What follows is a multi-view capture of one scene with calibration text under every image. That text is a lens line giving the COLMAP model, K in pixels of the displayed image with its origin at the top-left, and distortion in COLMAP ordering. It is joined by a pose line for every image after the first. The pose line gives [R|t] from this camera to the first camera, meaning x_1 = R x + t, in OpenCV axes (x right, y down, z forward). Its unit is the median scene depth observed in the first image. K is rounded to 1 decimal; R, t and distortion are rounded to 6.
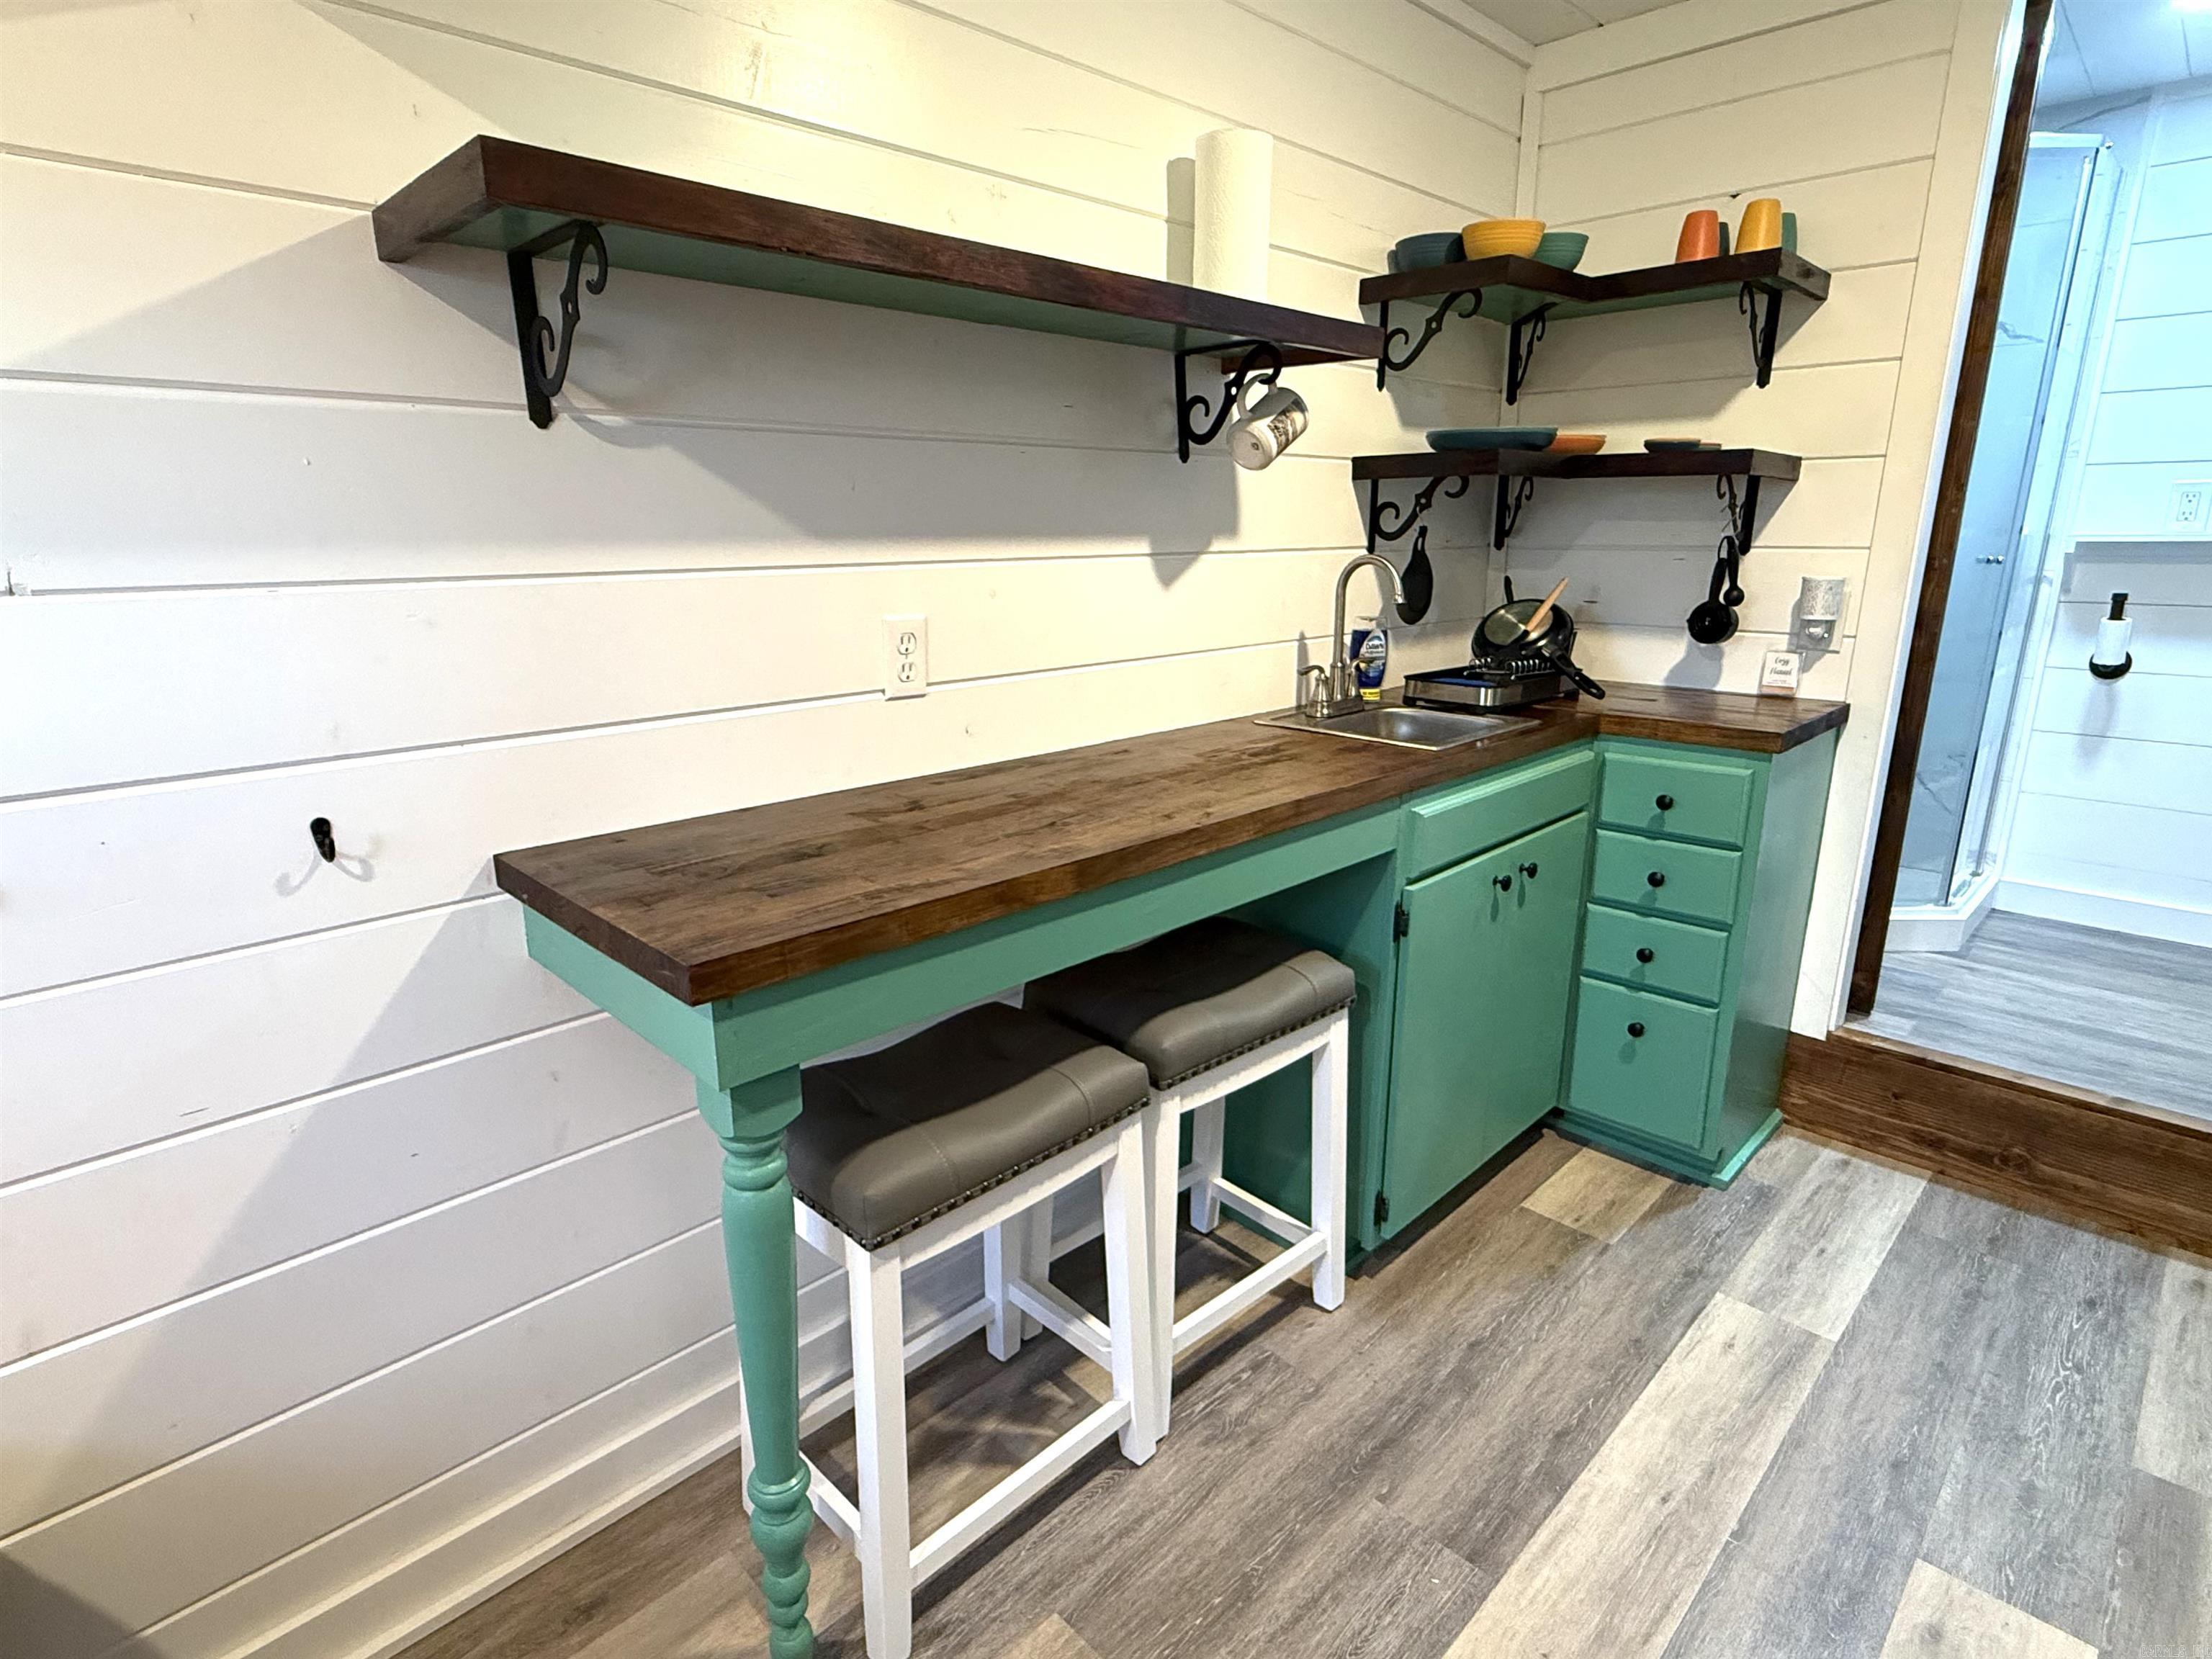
lens RADIAL K [[1144.2, 0, 1100.9], [0, 1144.2, 832.7], [0, 0, 1]] dist [0.000403, 0.000523]
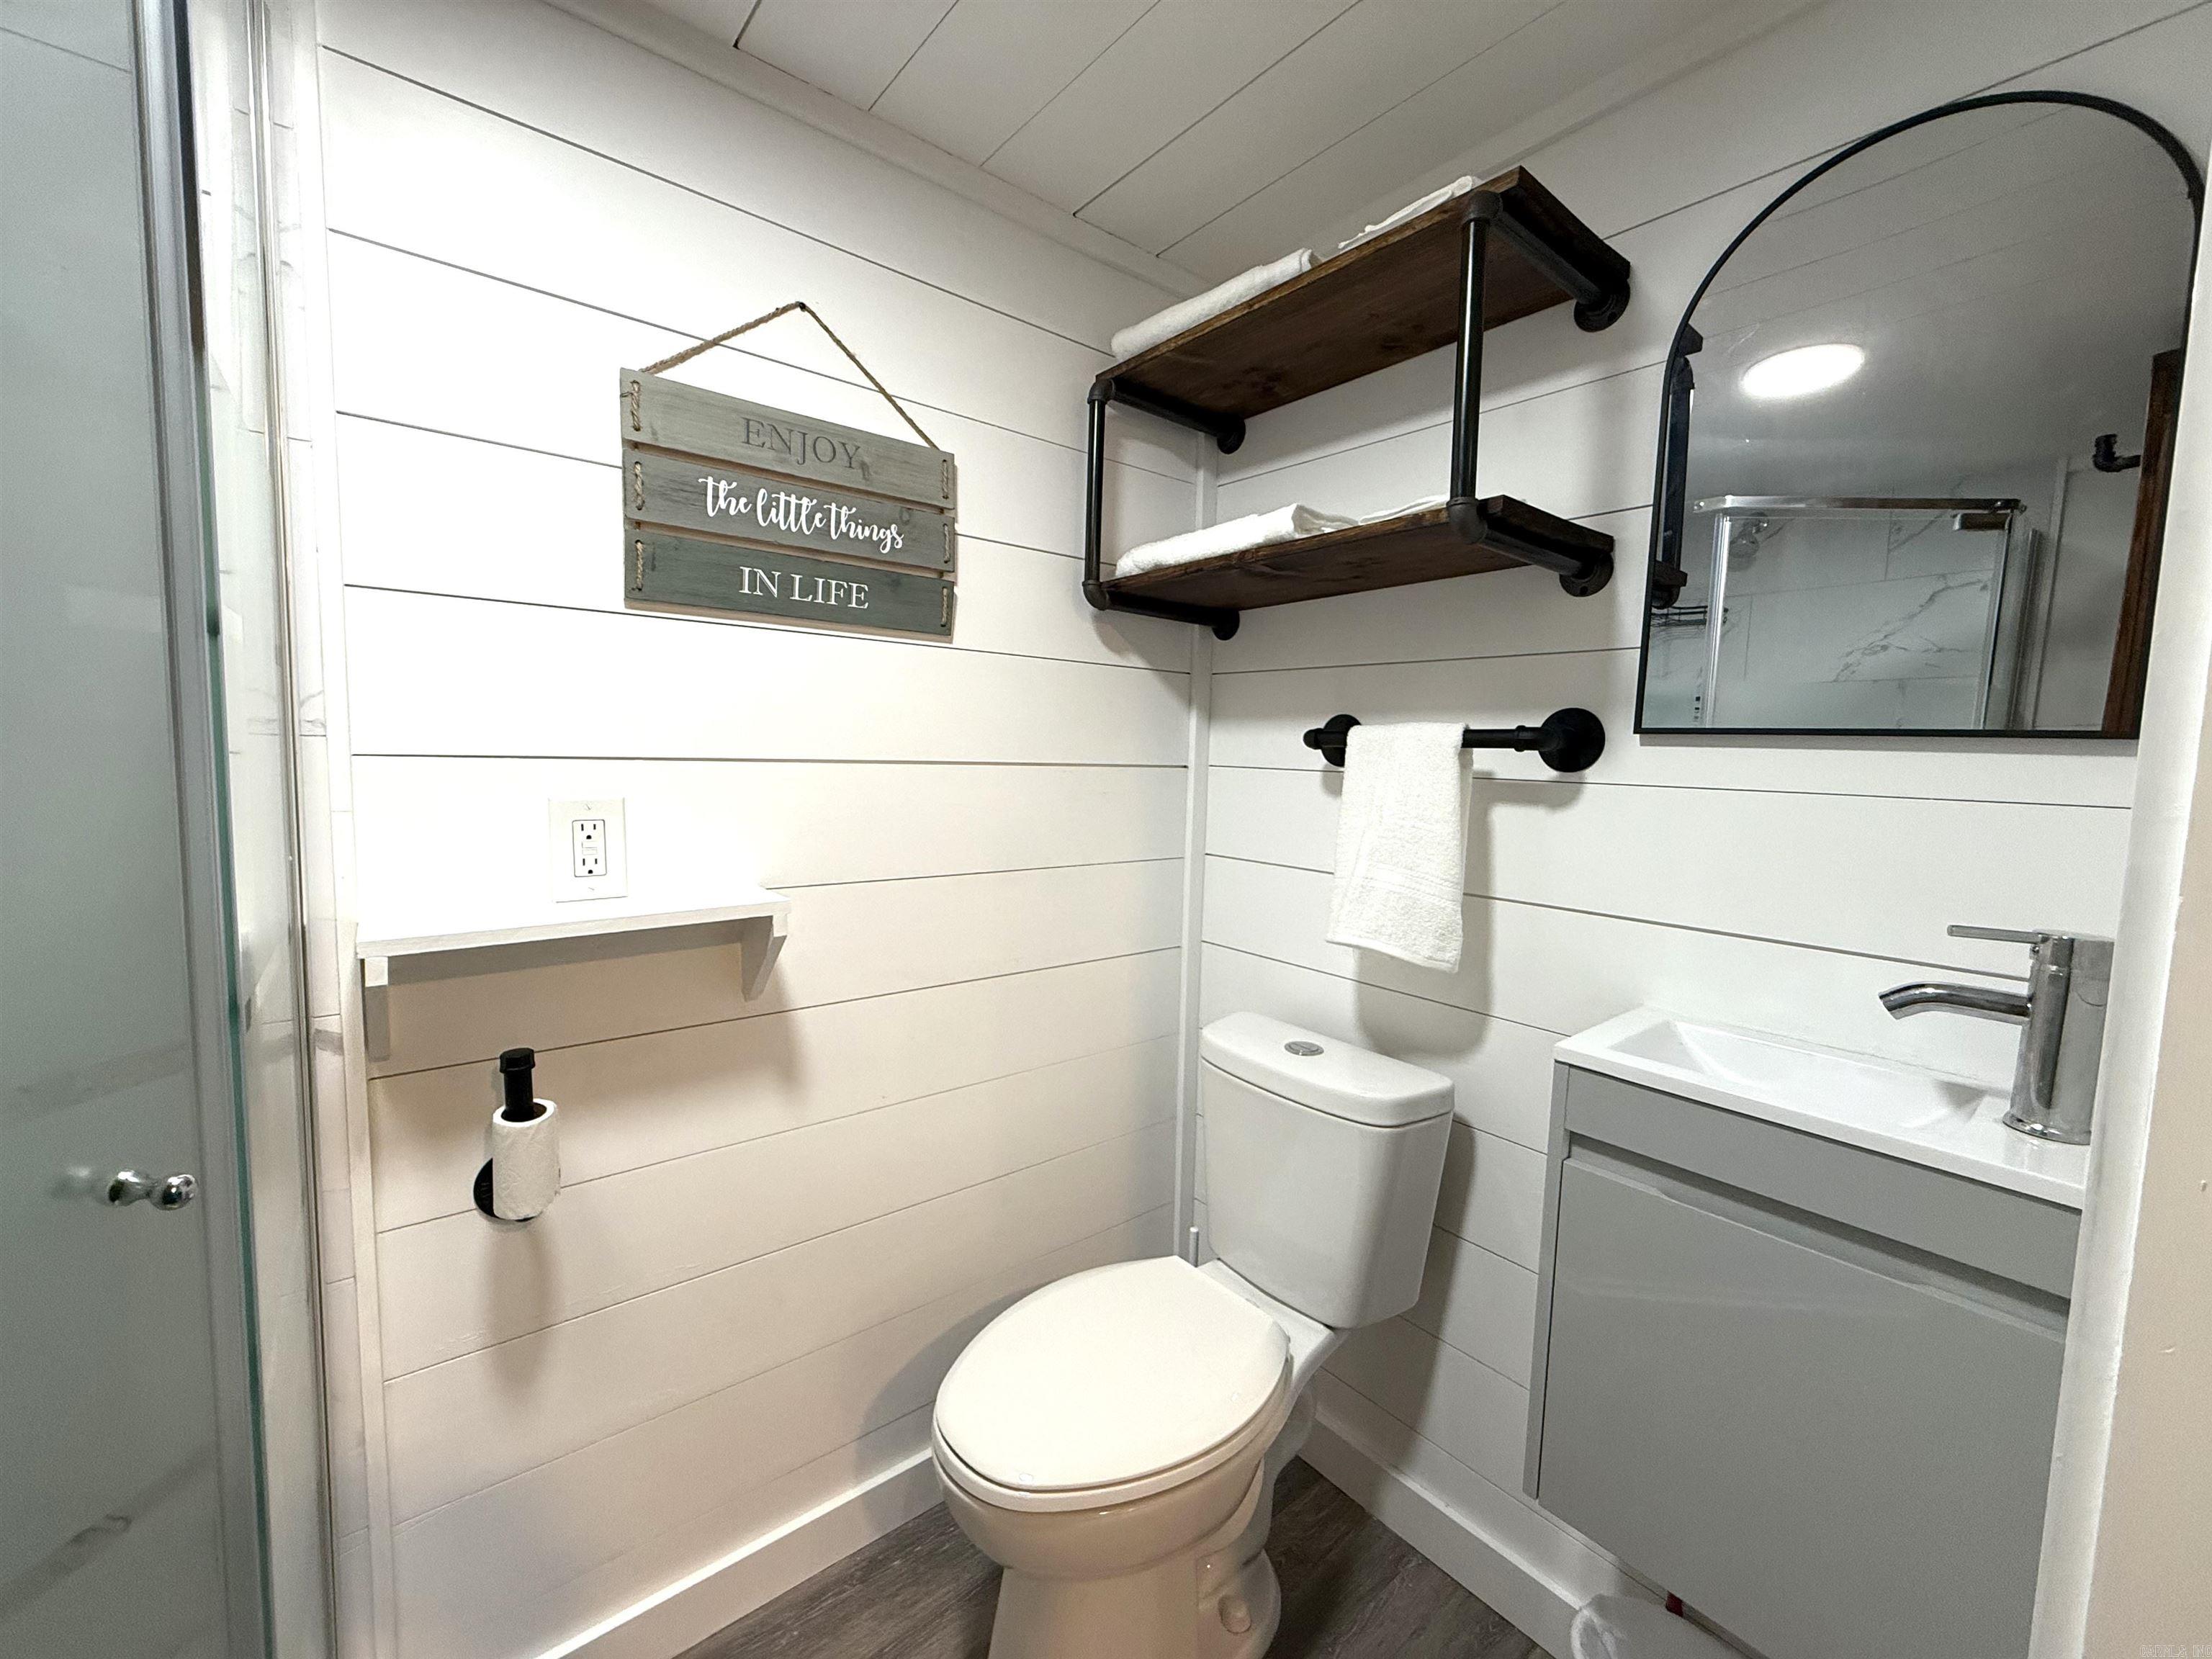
lens RADIAL K [[879.4, 0, 1091.8], [0, 879.4, 832.9], [0, 0, 1]] dist [-0.000039, 0.000475]
pose [[0.109593, -0.080947, 0.990675, 0.835884], [0.235813, 0.970341, 0.053199, -0.359374], [-0.965599, 0.227784, 0.125431, 1.030206]]
